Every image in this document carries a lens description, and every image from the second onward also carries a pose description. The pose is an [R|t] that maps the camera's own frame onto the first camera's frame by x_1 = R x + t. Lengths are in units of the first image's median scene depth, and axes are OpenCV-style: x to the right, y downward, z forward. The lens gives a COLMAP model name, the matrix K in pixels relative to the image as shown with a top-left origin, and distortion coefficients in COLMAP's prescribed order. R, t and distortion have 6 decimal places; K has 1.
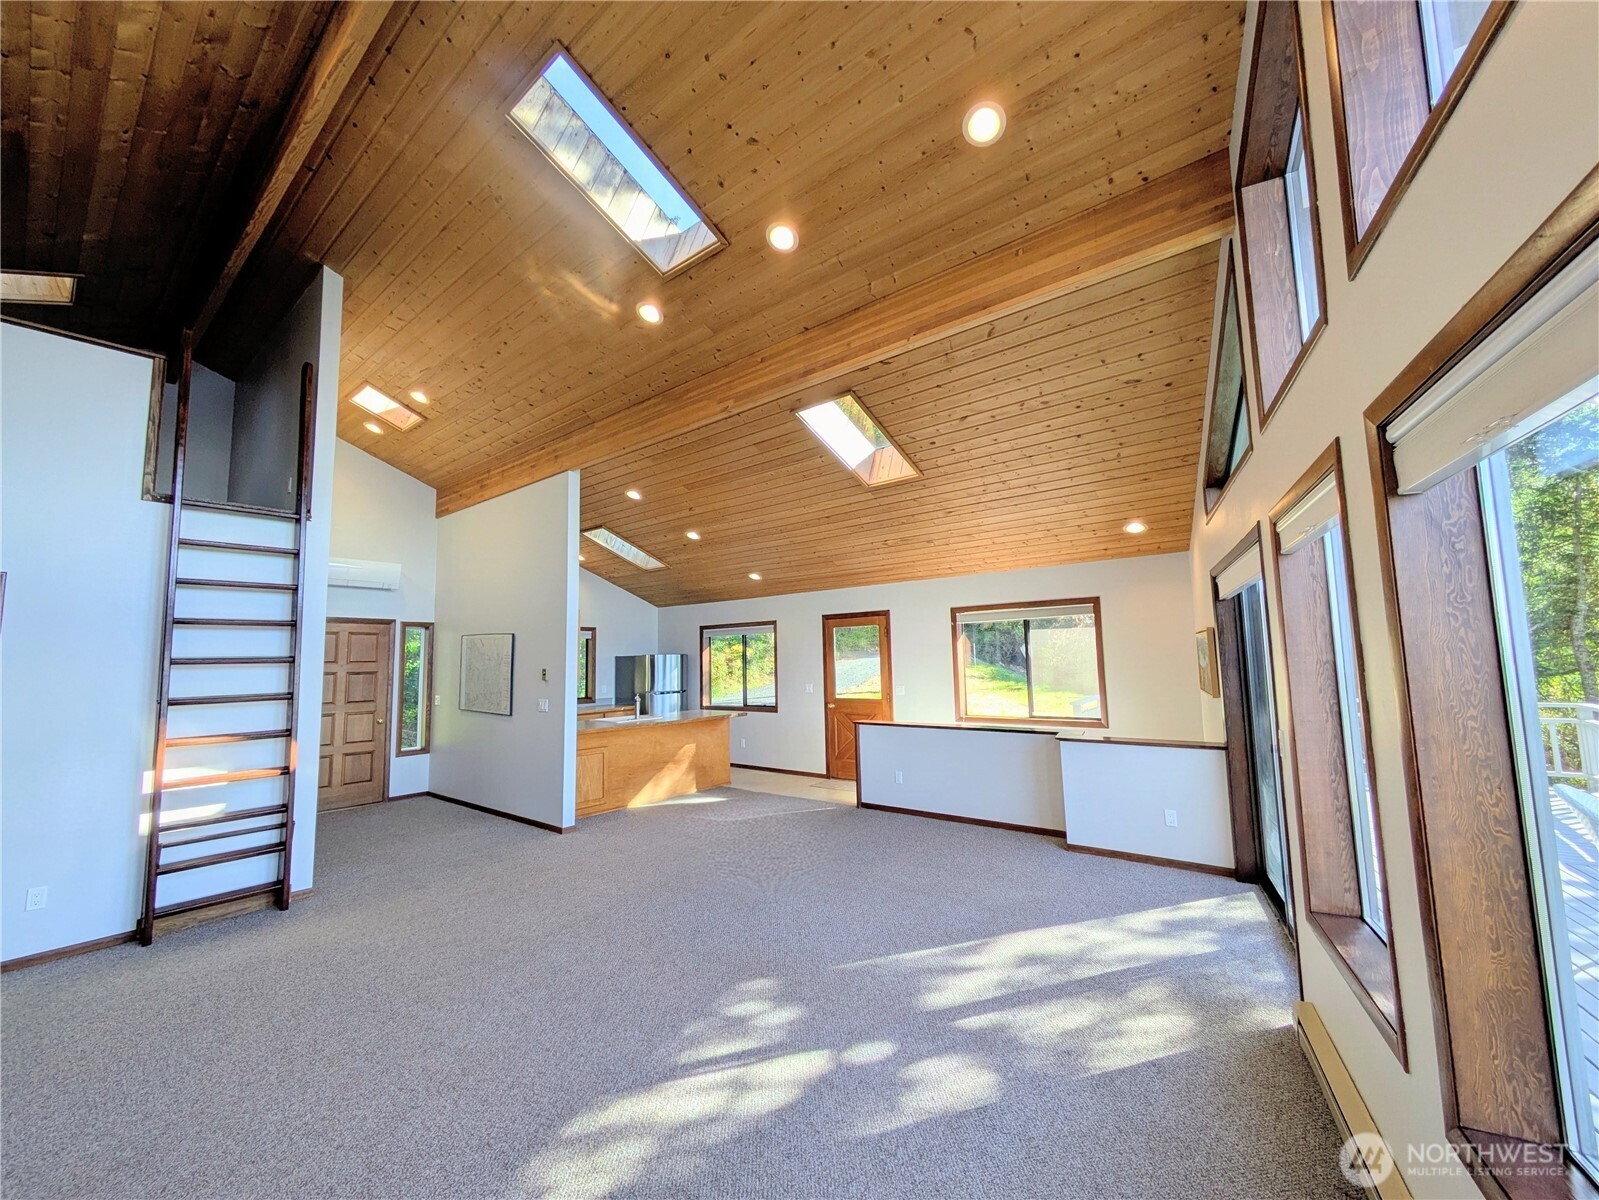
lens RADIAL K [[632.5, 0, 796.6], [0, 632.5, 596.7], [0, 0, 1]] dist [0.000565, 0.000051]
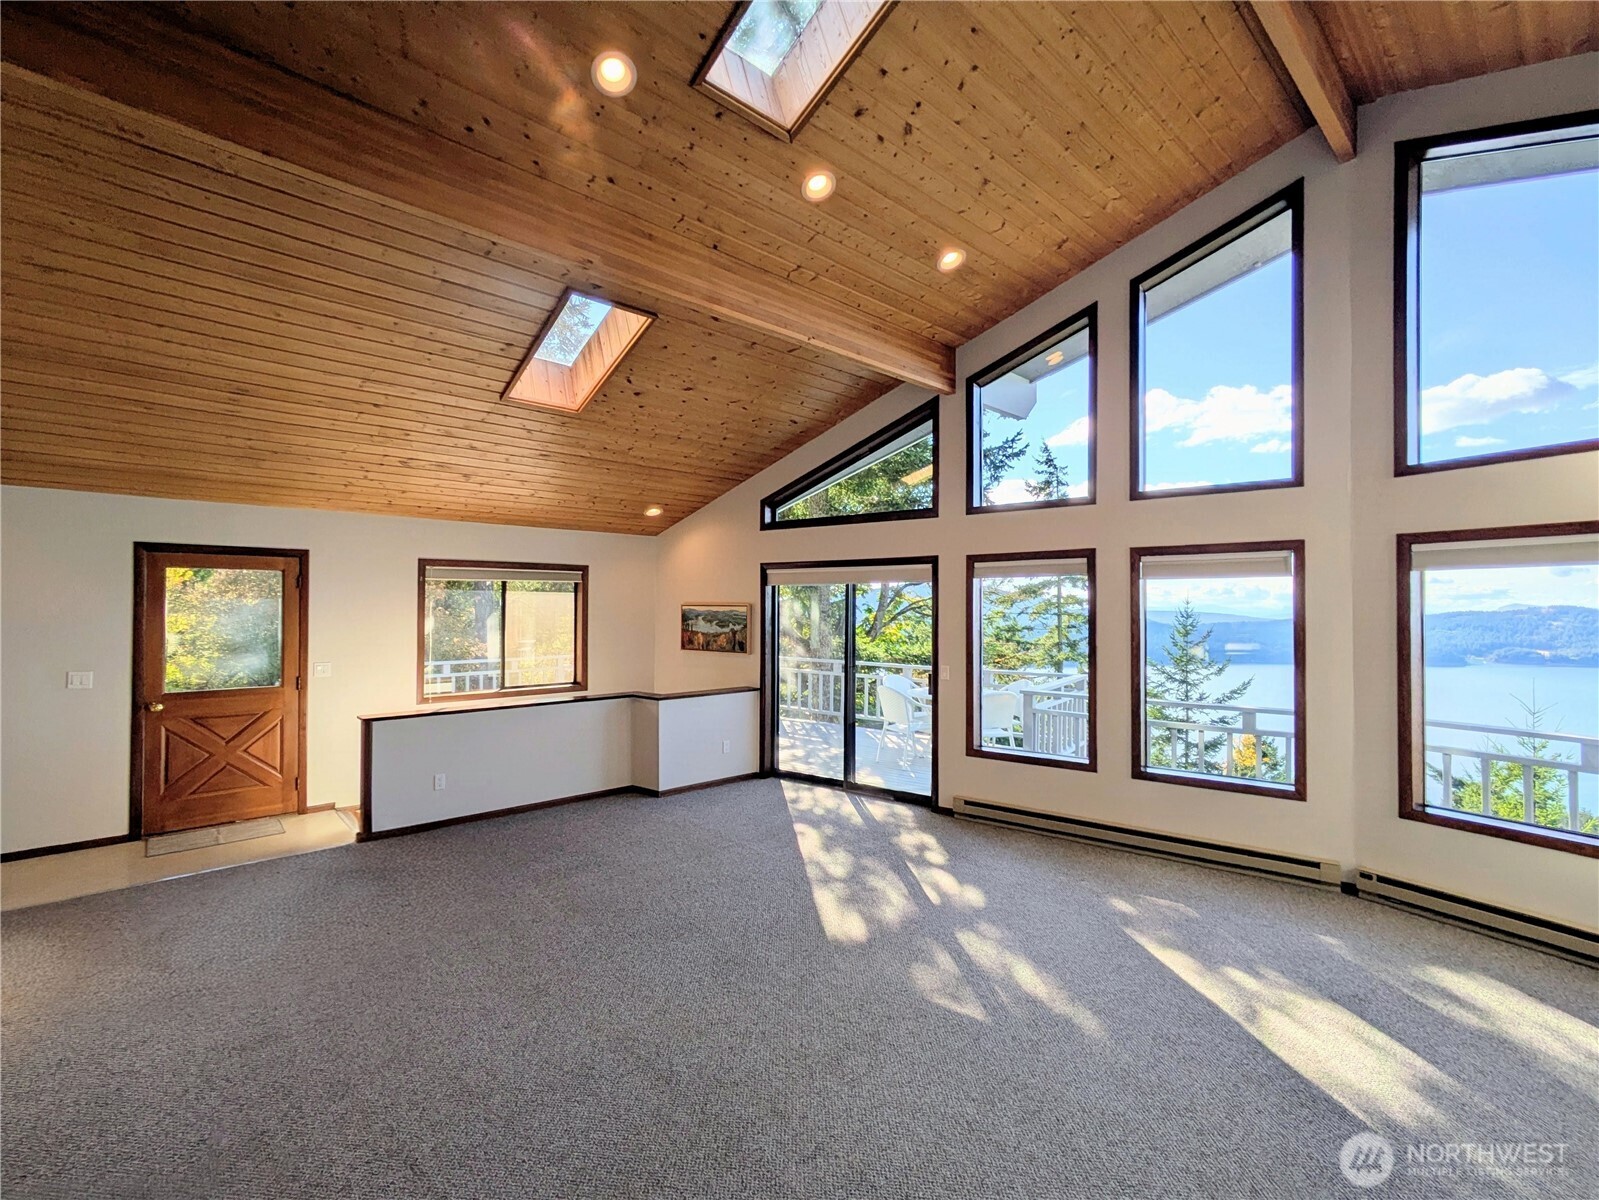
lens RADIAL K [[710.1, 0, 799.5], [0, 710.1, 600.0], [0, 0, 1]] dist [-0.000066, -0.000264]
pose [[0.157893, 0.033994, 0.986871, -0.508077], [-0.104938, 0.994325, -0.017461, 0.032797], [-0.981865, -0.100803, 0.160564, 0.385054]]
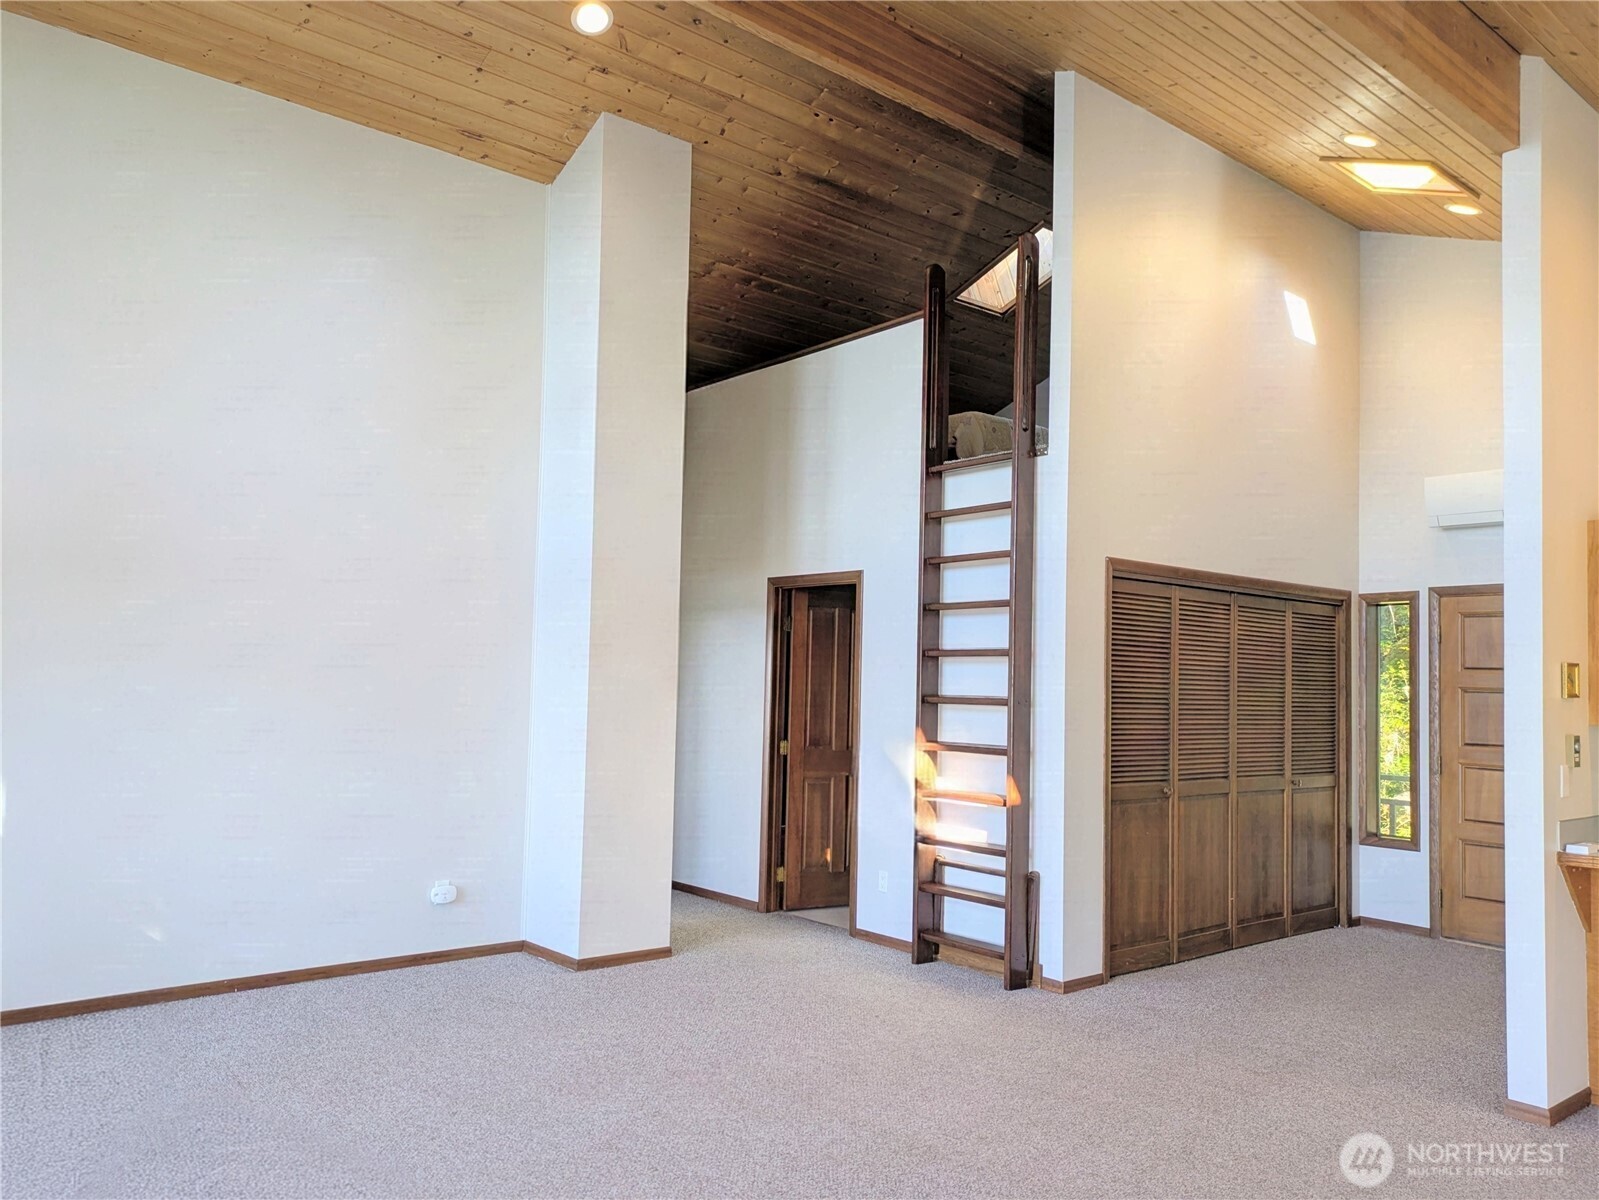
lens RADIAL K [[1171.6, 0, 801.3], [0, 1171.6, 607.2], [0, 0, 1]] dist [0.031164, 0.000708]
pose [[-0.197909, -0.054173, -0.978722, 0.316729], [0.077802, 0.994453, -0.070776, 0.069146], [0.977128, -0.090154, -0.192597, 0.564730]]
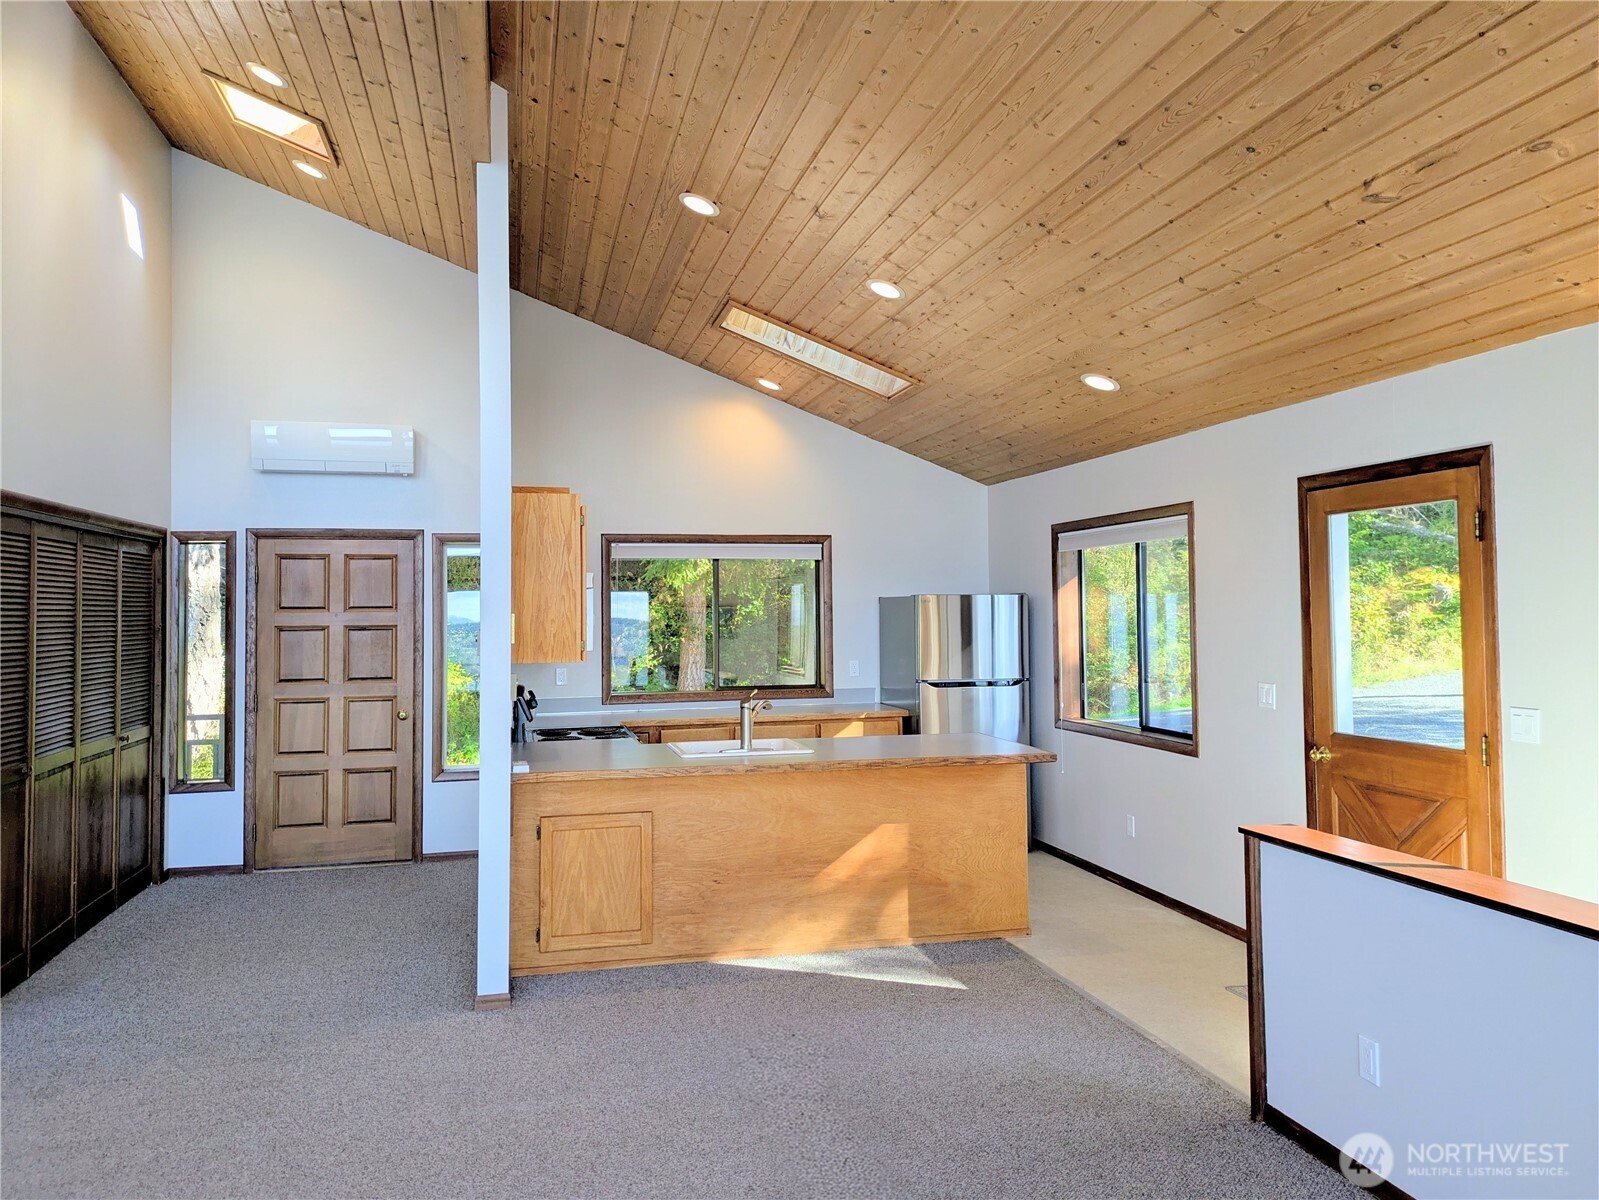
lens RADIAL K [[1173.3, 0, 796.6], [0, 1173.3, 569.0], [0, 0, 1]] dist [0.026380, -0.001590]
pose [[0.794292, -0.010550, -0.607445, 0.227043], [0.055207, 0.996966, 0.054873, 0.031124], [0.605023, -0.077120, 0.792464, 0.388684]]
